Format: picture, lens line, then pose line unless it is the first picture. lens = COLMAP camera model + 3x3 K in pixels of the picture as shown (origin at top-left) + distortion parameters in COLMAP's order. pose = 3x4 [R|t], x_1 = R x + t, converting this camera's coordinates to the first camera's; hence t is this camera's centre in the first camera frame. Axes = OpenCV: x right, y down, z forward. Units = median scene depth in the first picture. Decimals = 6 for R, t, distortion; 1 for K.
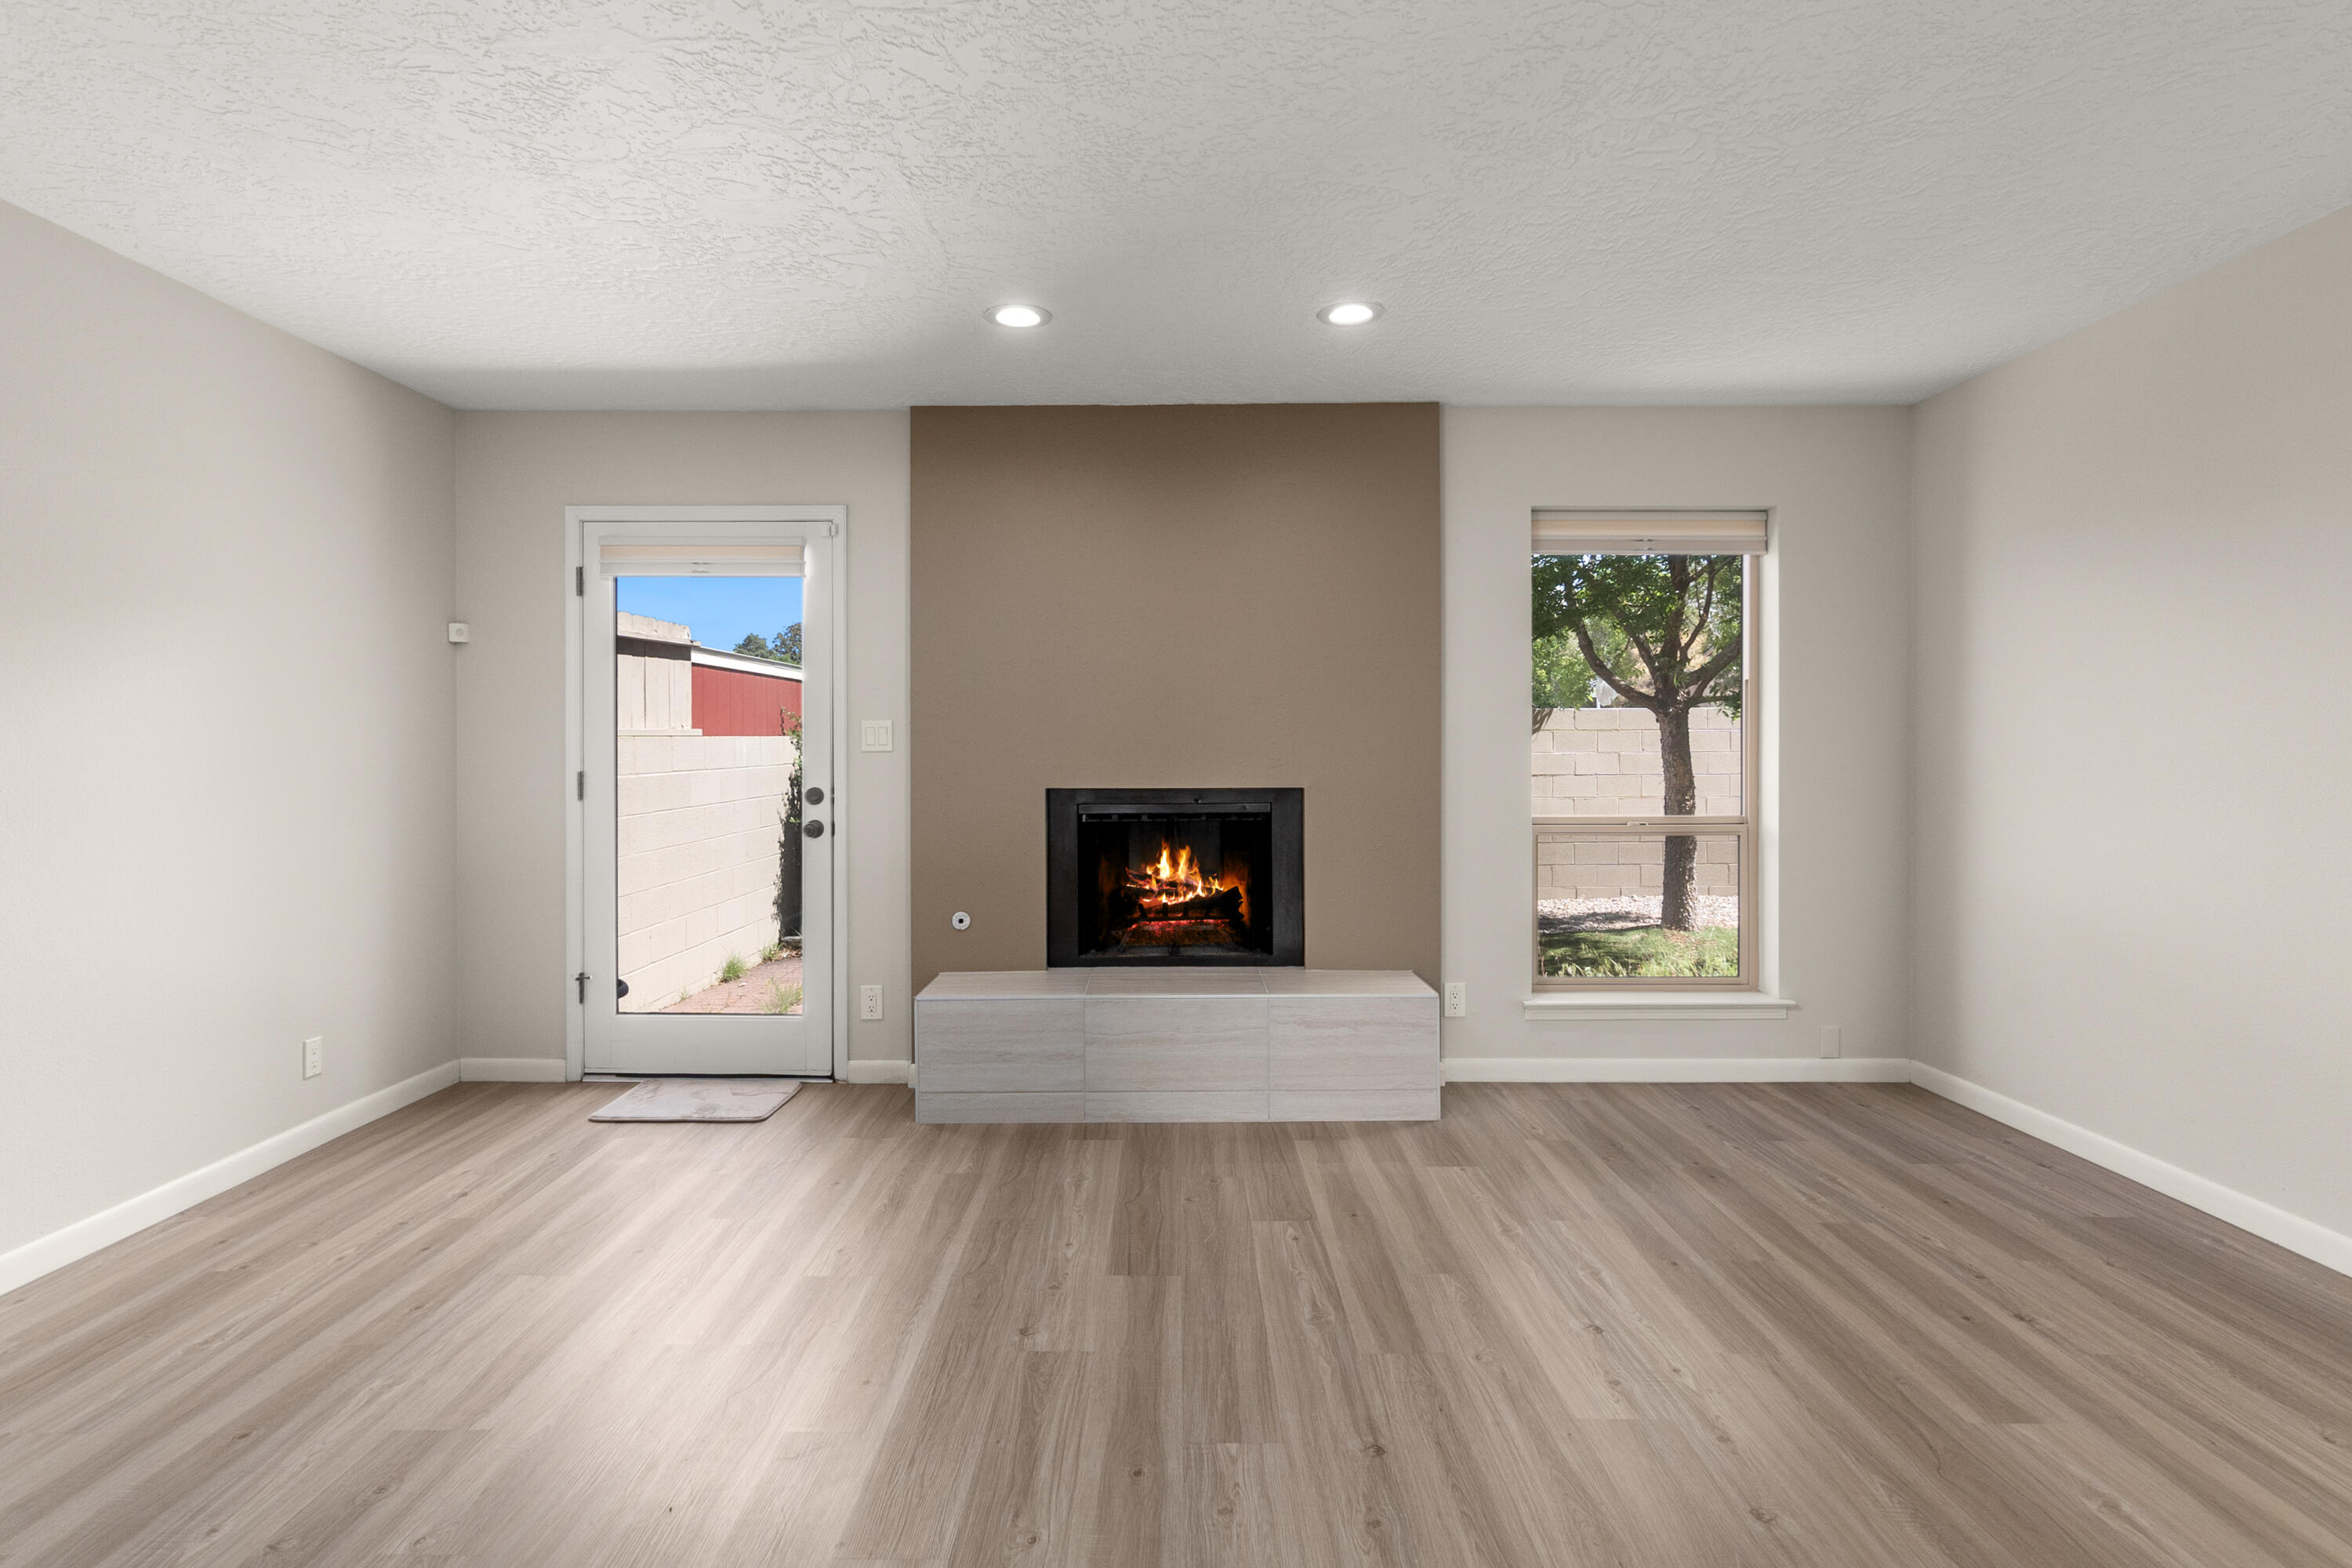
lens RADIAL K [[1113.1, 0, 1152.5], [0, 1113.1, 756.6], [0, 0, 1]] dist [-0.003272, 0.000671]
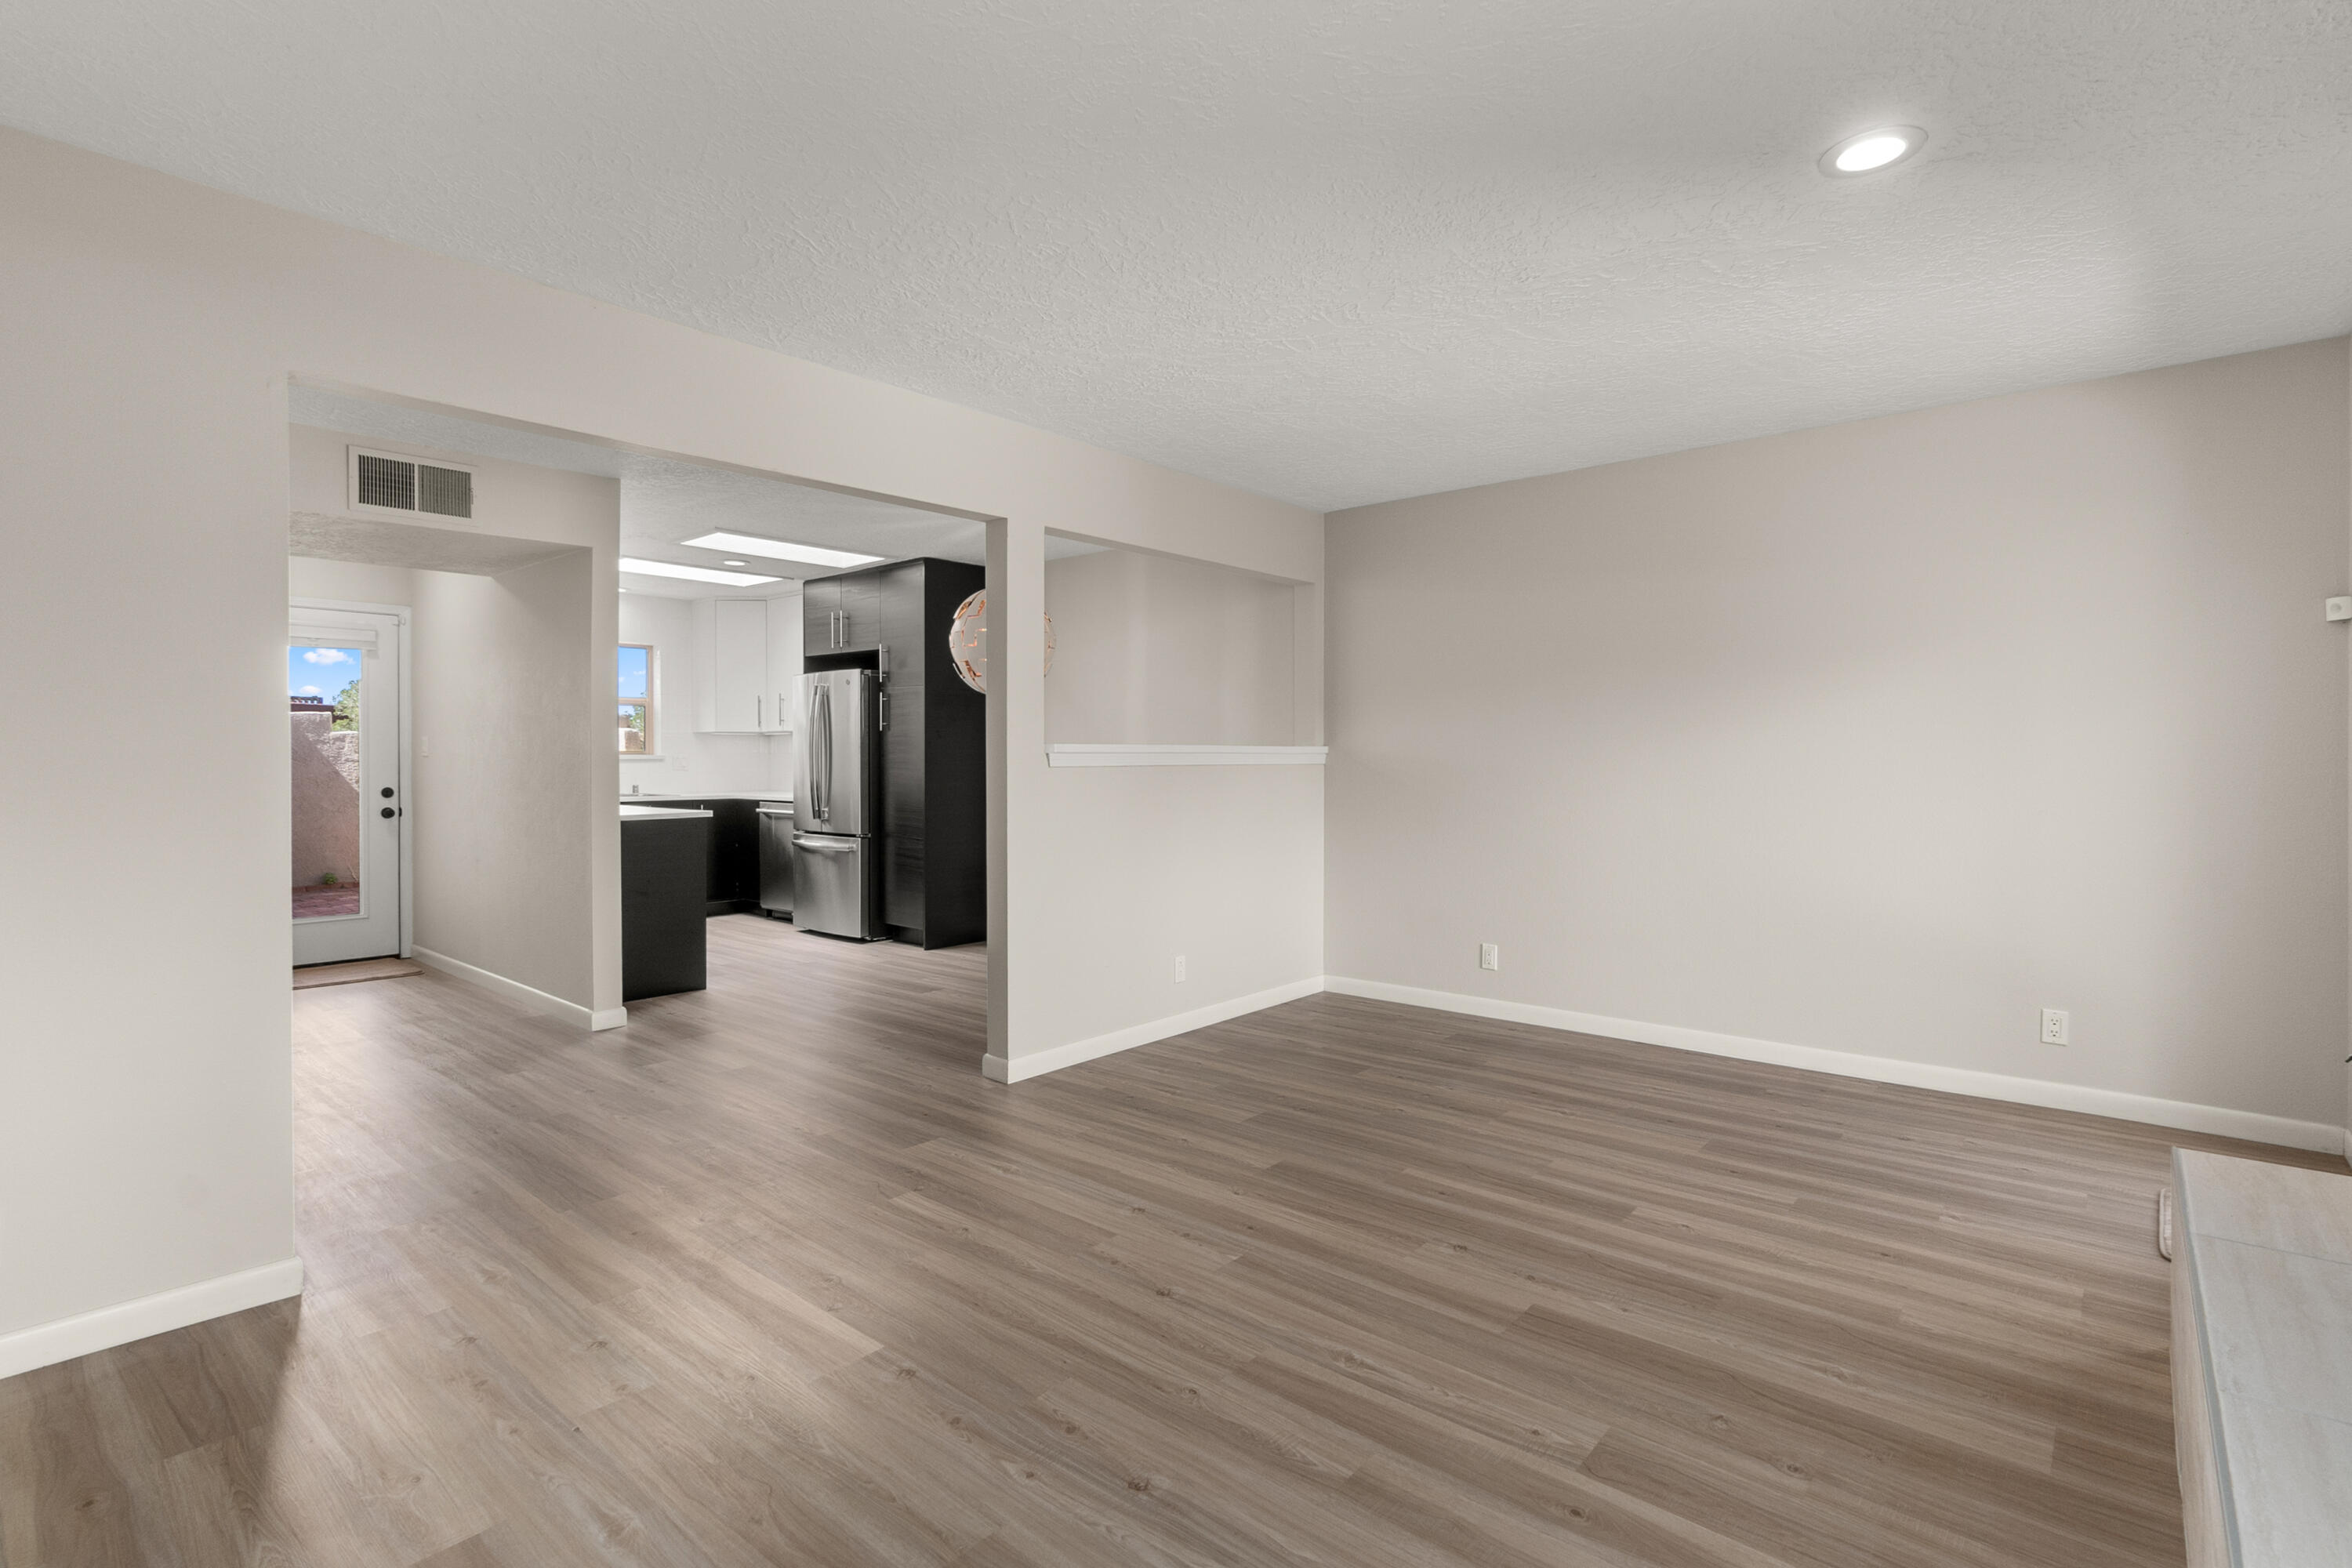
lens RADIAL K [[1113.1, 0, 1167.9], [0, 1113.1, 773.2], [0, 0, 1]] dist [-0.003272, 0.000671]
pose [[-0.637249, 0.015775, -0.770496, 0.556881], [-0.002006, 0.999753, 0.022128, -0.005530], [0.770655, 0.015647, -0.637060, 0.853472]]
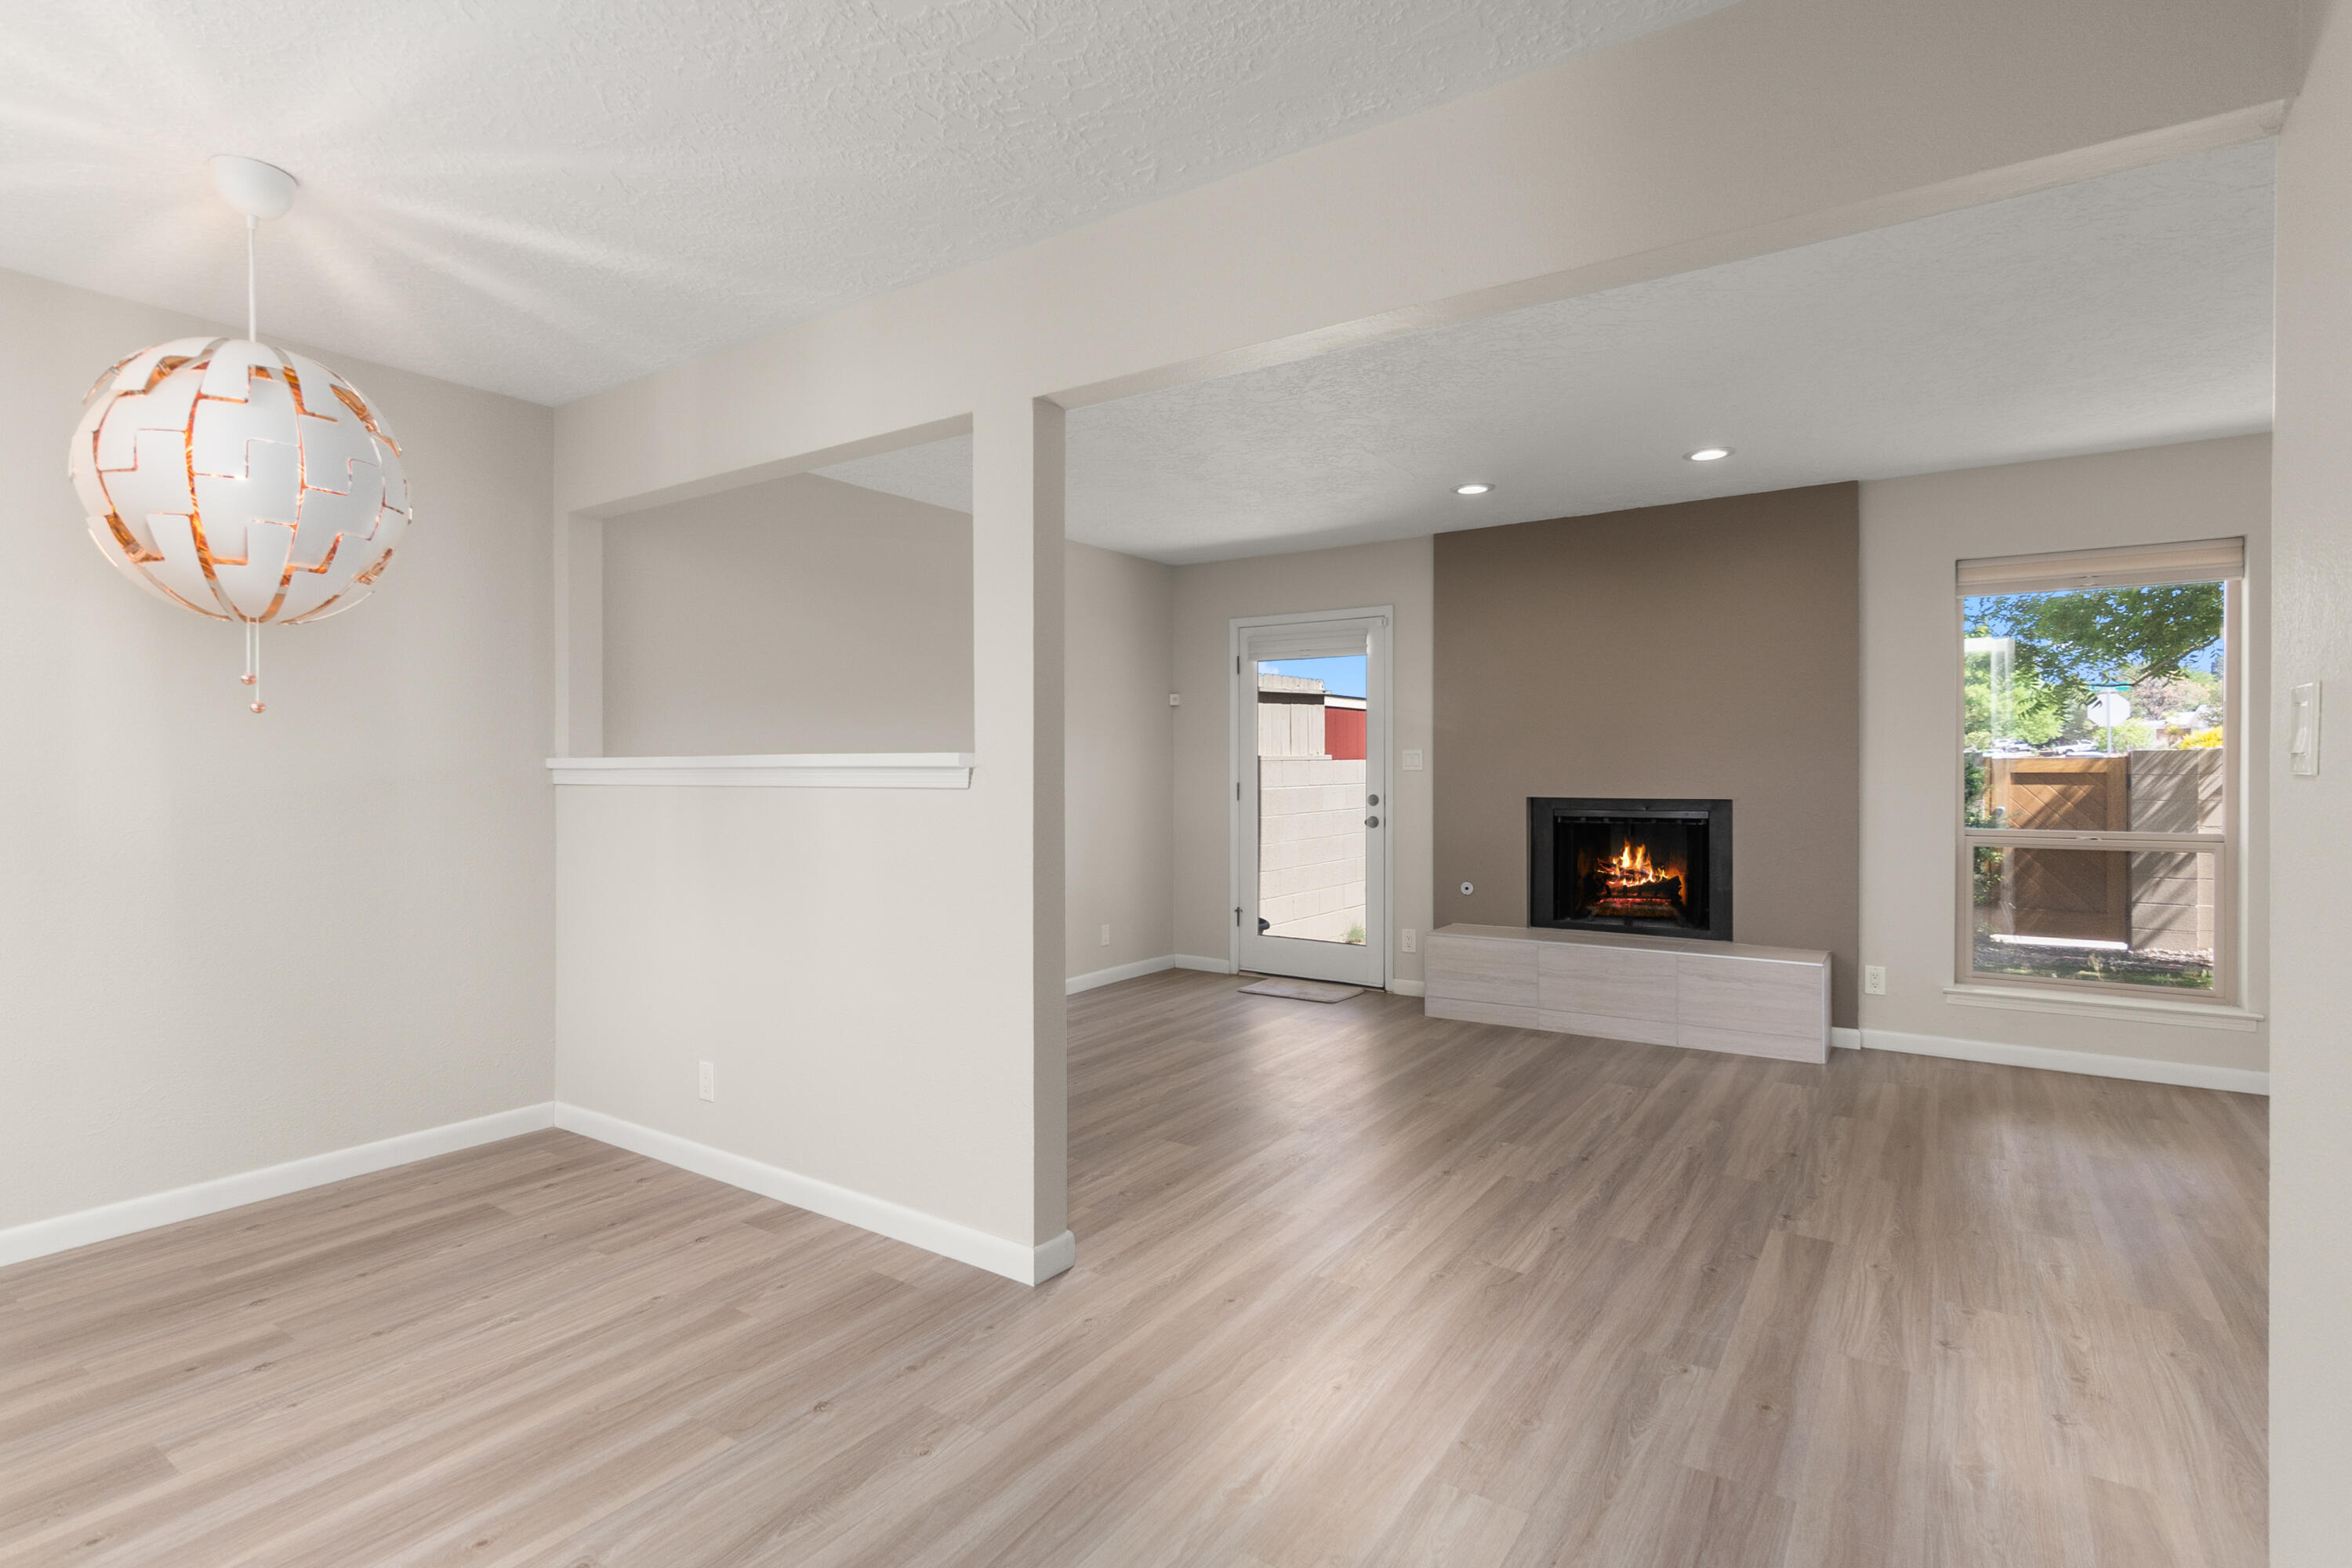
lens RADIAL K [[1113.1, 0, 1165.0], [0, 1113.1, 779.9], [0, 0, 1]] dist [-0.003272, 0.000671]
pose [[0.832082, 0.006254, -0.554617, 0.295109], [-0.005383, 0.999980, 0.003201, 0.004878], [0.554626, 0.000322, 0.832100, -0.405844]]
